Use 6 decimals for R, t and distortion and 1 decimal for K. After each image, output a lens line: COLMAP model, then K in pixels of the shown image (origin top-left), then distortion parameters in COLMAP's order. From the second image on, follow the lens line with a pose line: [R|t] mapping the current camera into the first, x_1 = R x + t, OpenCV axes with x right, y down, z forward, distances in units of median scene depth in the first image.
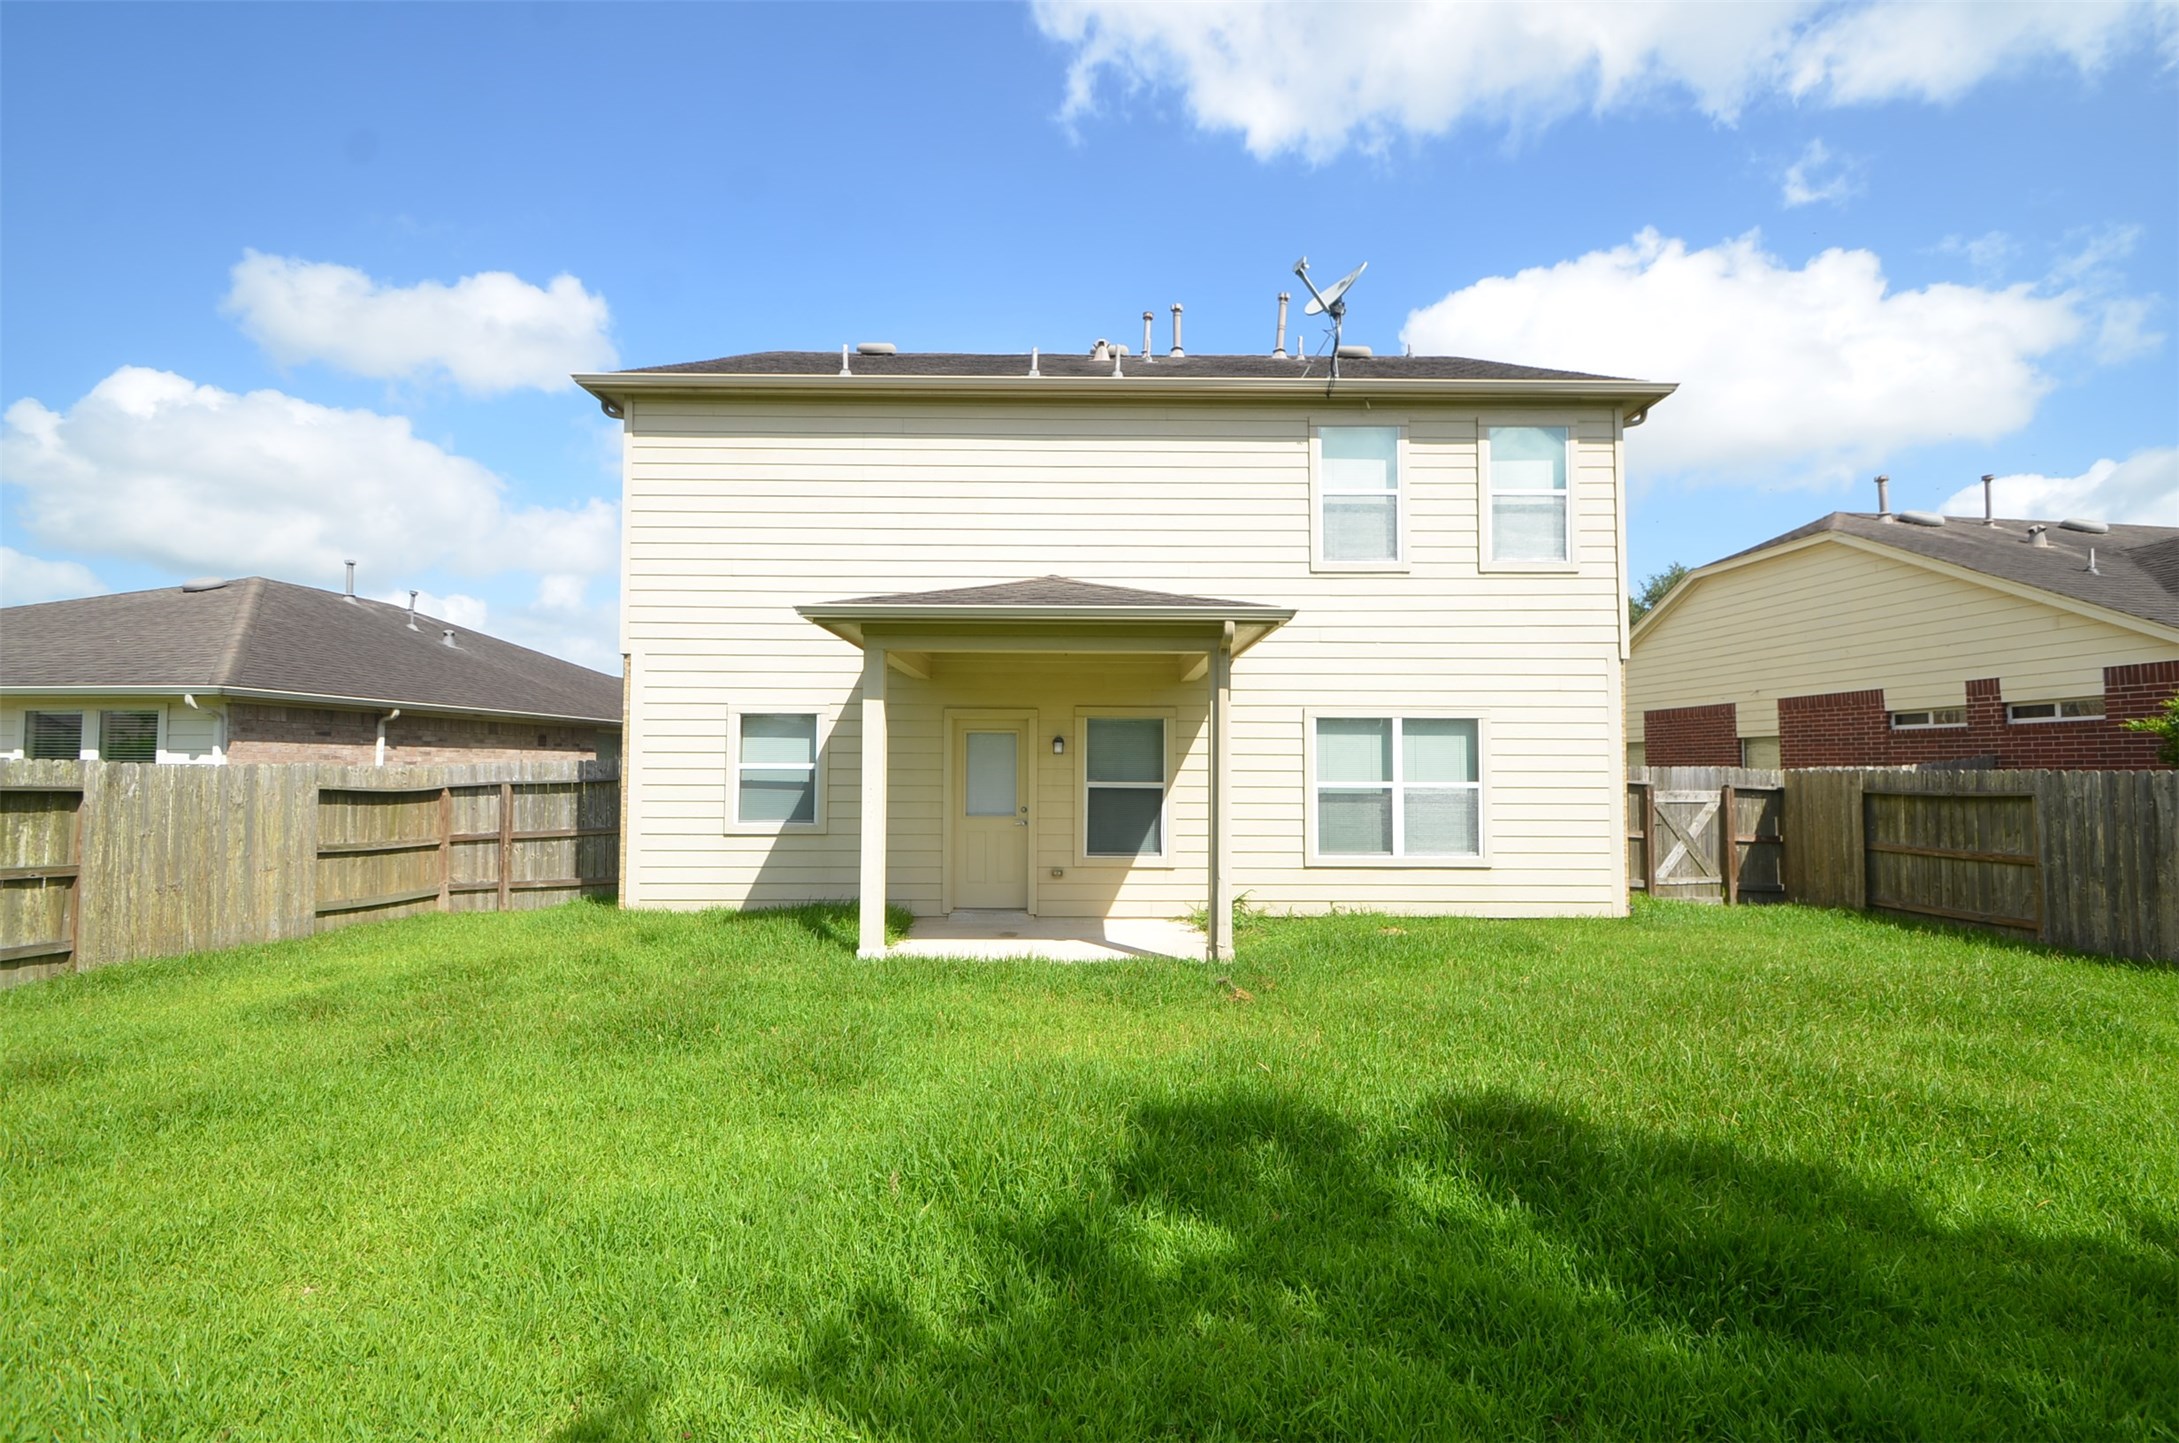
lens RADIAL K [[958.3, 0, 1096.2], [0, 958.3, 729.6], [0, 0, 1]] dist [0.003088, -0.007560]
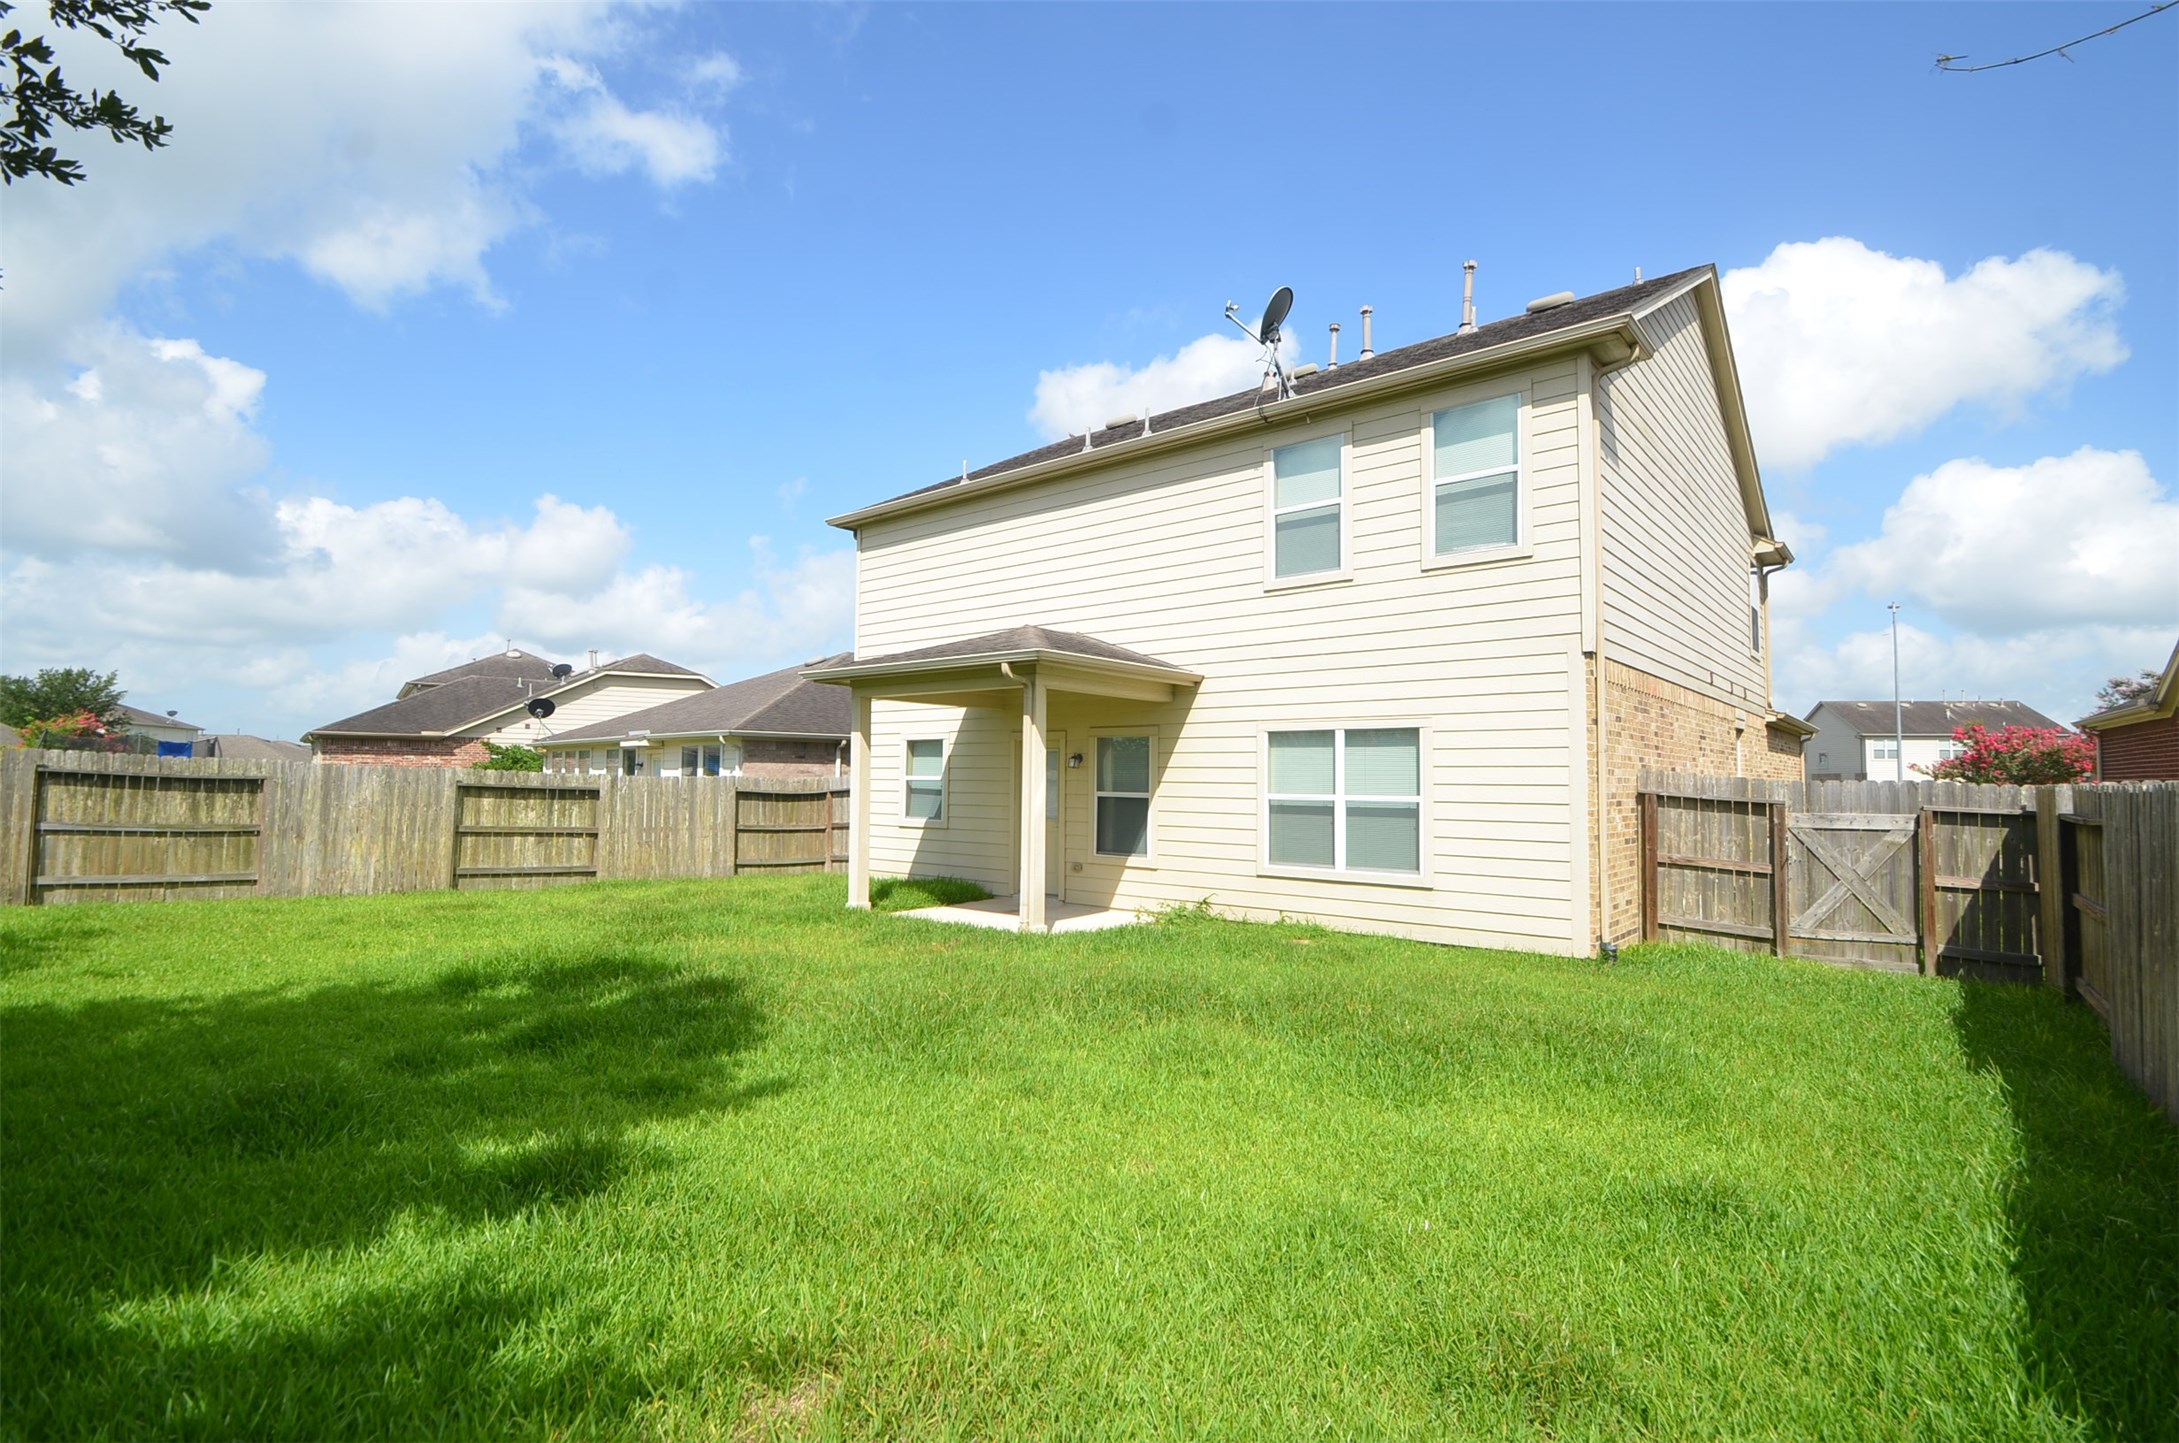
lens RADIAL K [[1038.7, 0, 1103.7], [0, 1038.7, 727.0], [0, 0, 1]] dist [-0.002191, -0.000714]
pose [[0.762012, -0.030548, -0.646842, 0.818643], [0.022299, 0.999532, -0.020936, 0.002276], [0.647179, 0.001530, 0.762337, 0.030453]]
